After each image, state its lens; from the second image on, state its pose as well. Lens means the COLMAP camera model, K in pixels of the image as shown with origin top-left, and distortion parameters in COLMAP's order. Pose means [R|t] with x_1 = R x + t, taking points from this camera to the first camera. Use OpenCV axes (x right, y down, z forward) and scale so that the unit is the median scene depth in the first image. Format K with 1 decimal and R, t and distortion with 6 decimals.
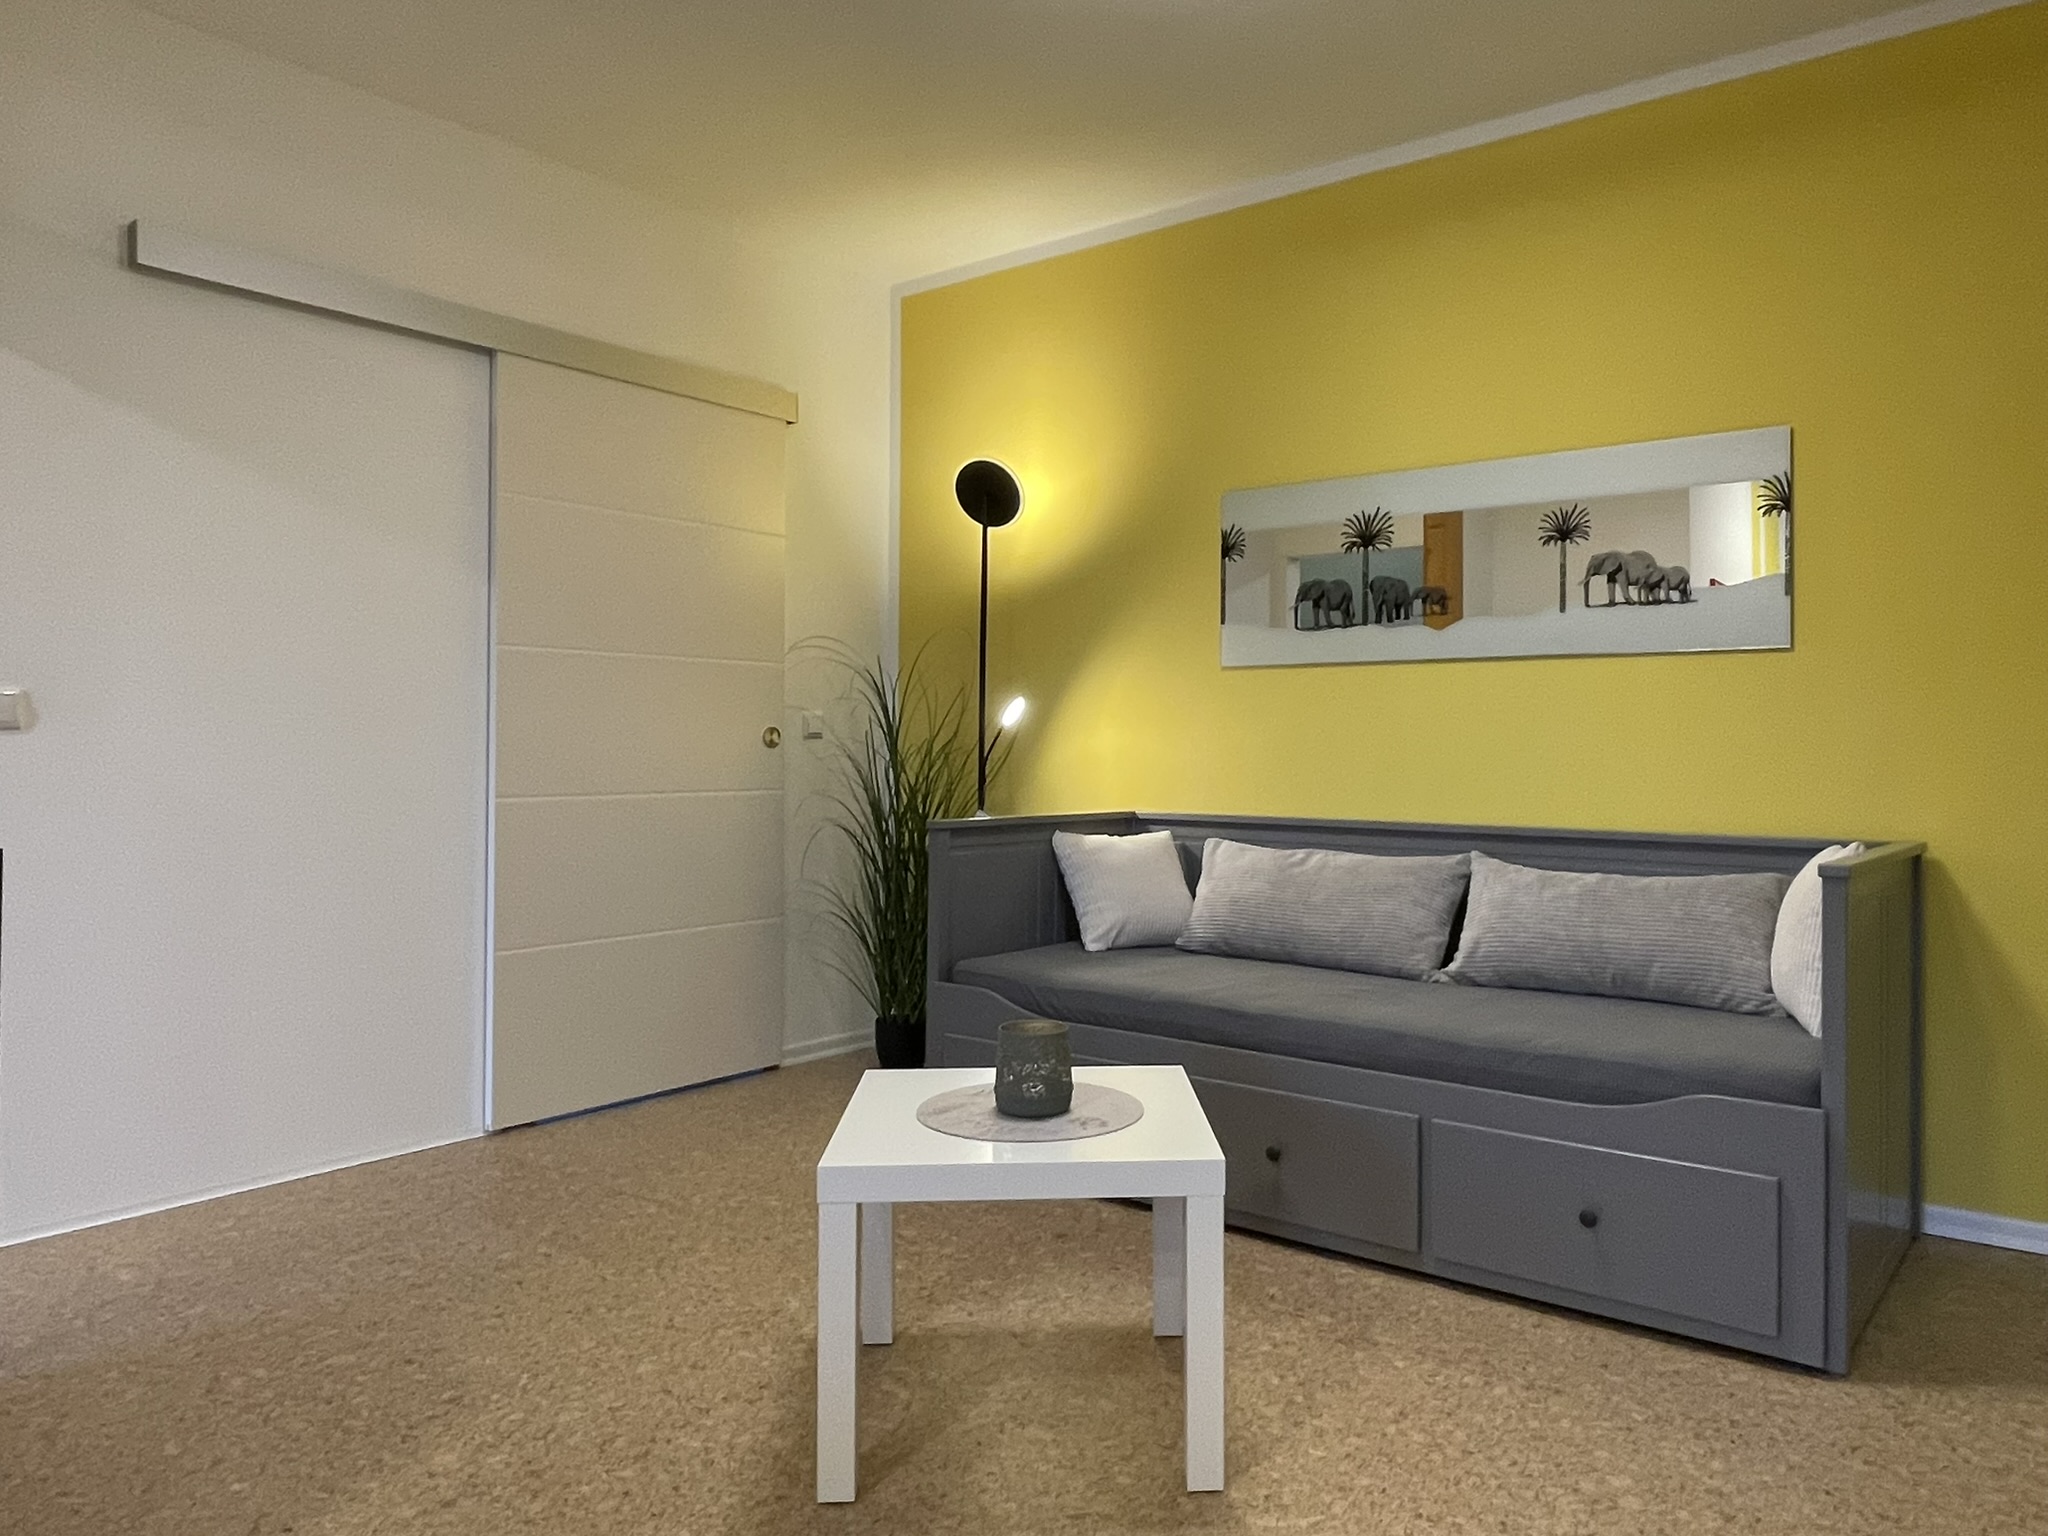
lens RADIAL K [[1390.5, 0, 1031.2], [0, 1390.5, 767.1], [0, 0, 1]] dist [0.011294, -0.013360]
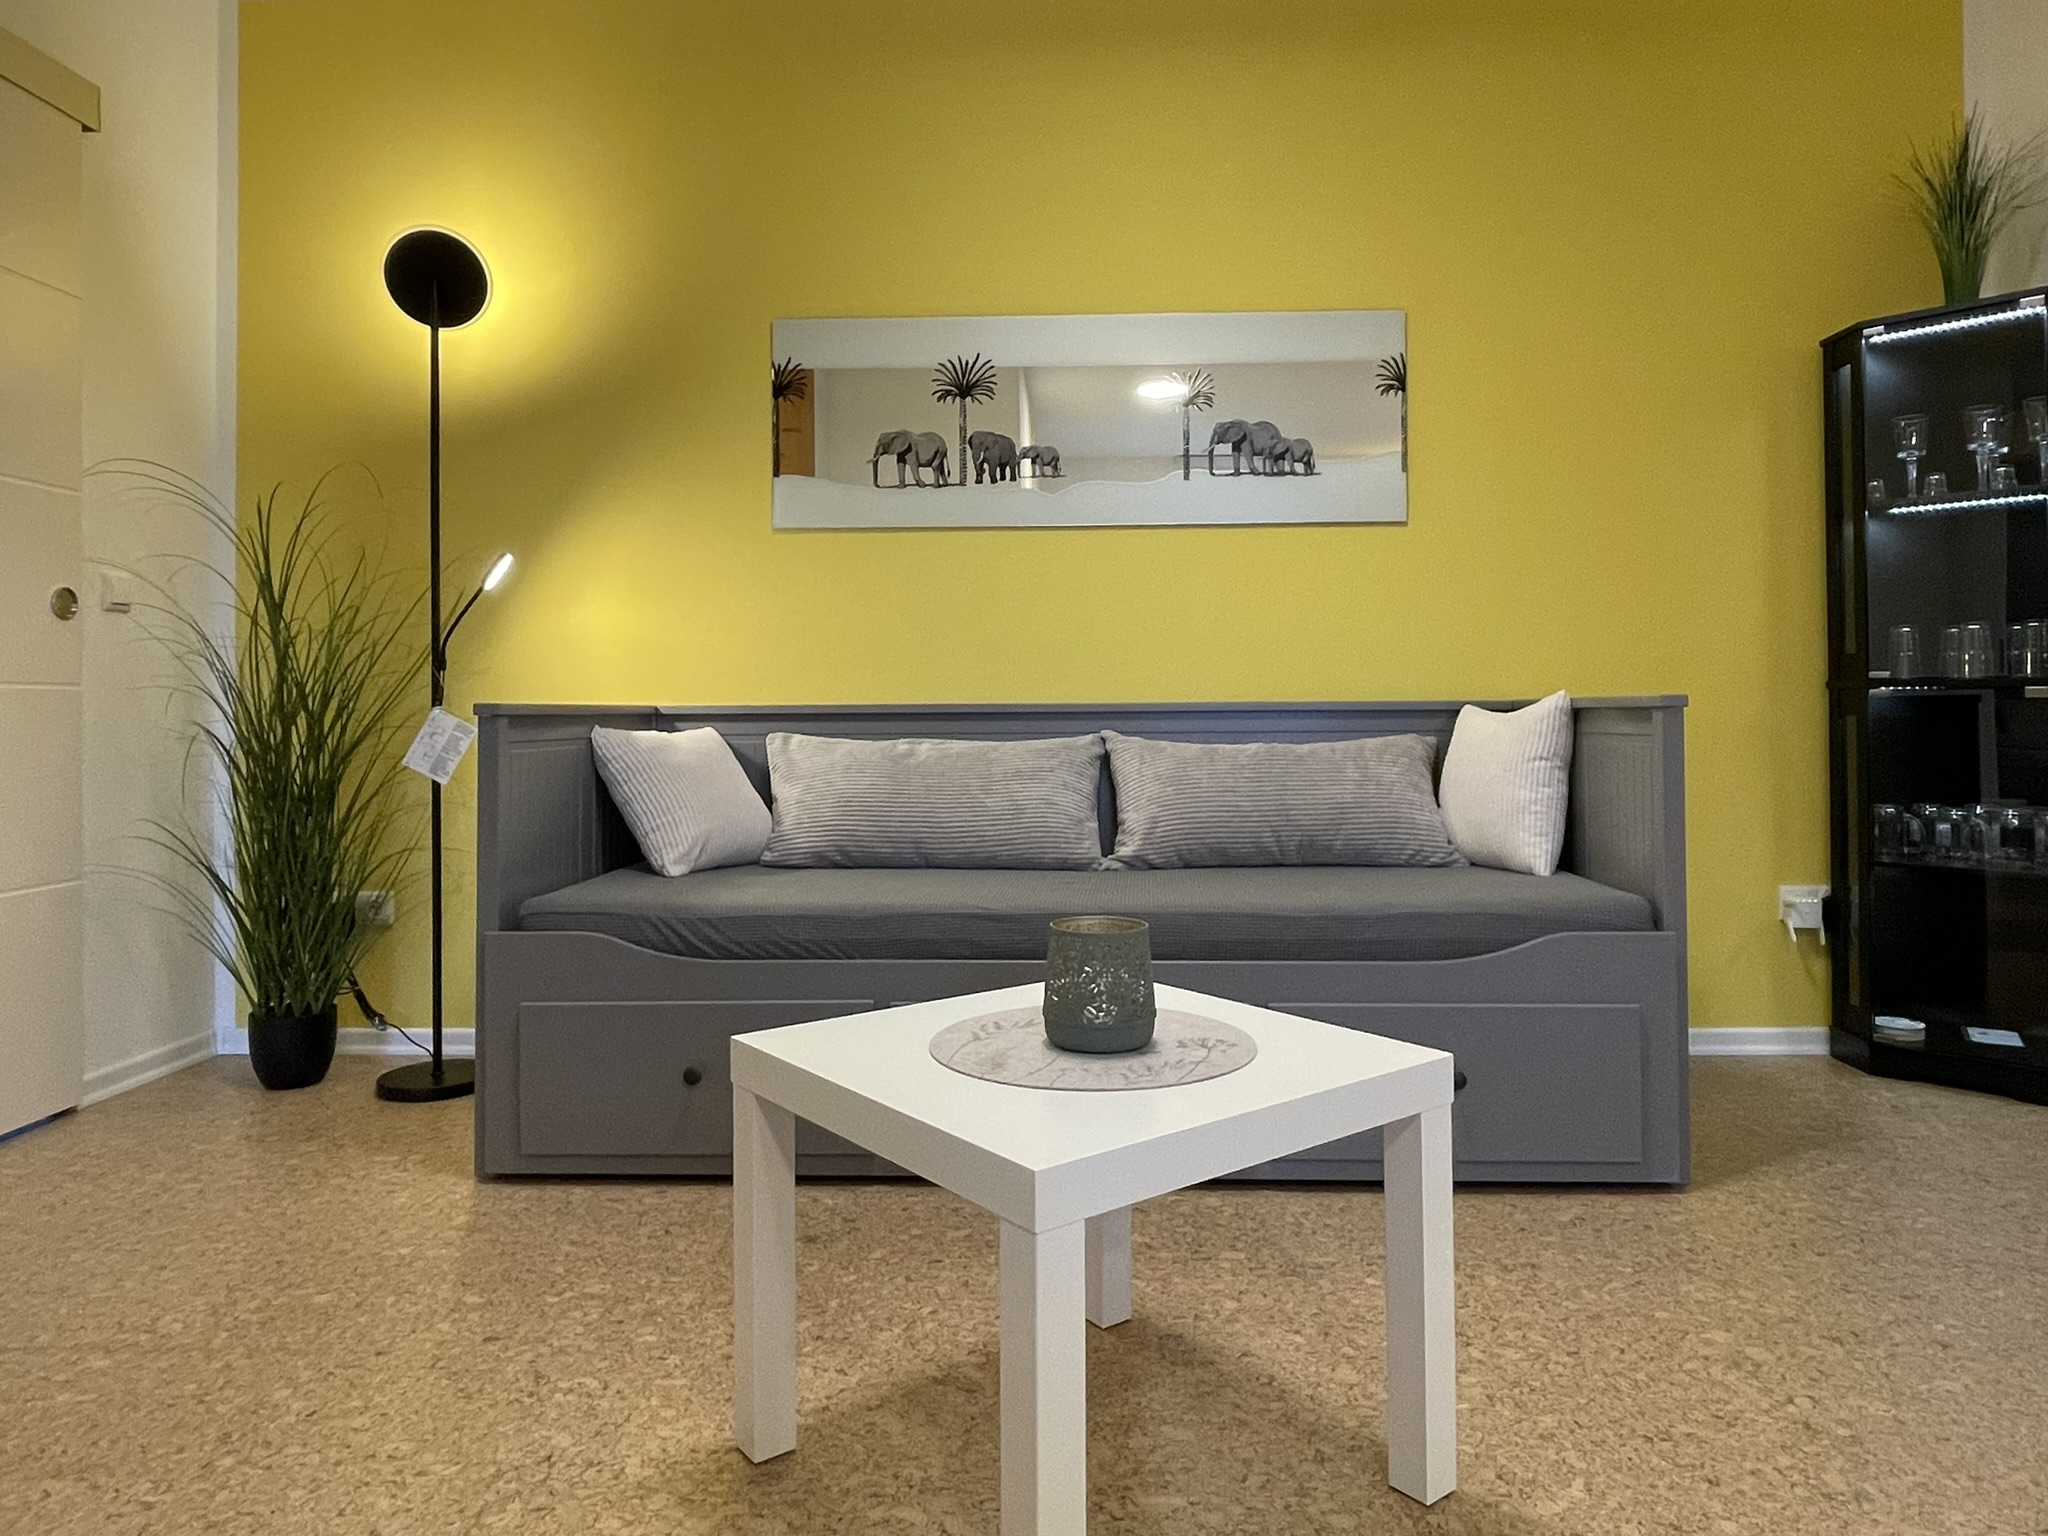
lens RADIAL K [[1390.5, 0, 1062.2], [0, 1390.5, 710.1], [0, 0, 1]] dist [0.011294, -0.013360]
pose [[0.812907, -0.010445, 0.582299, -0.247017], [0.014453, 0.999893, -0.002241, 0.048526], [-0.582214, 0.010238, 0.812971, 0.261934]]
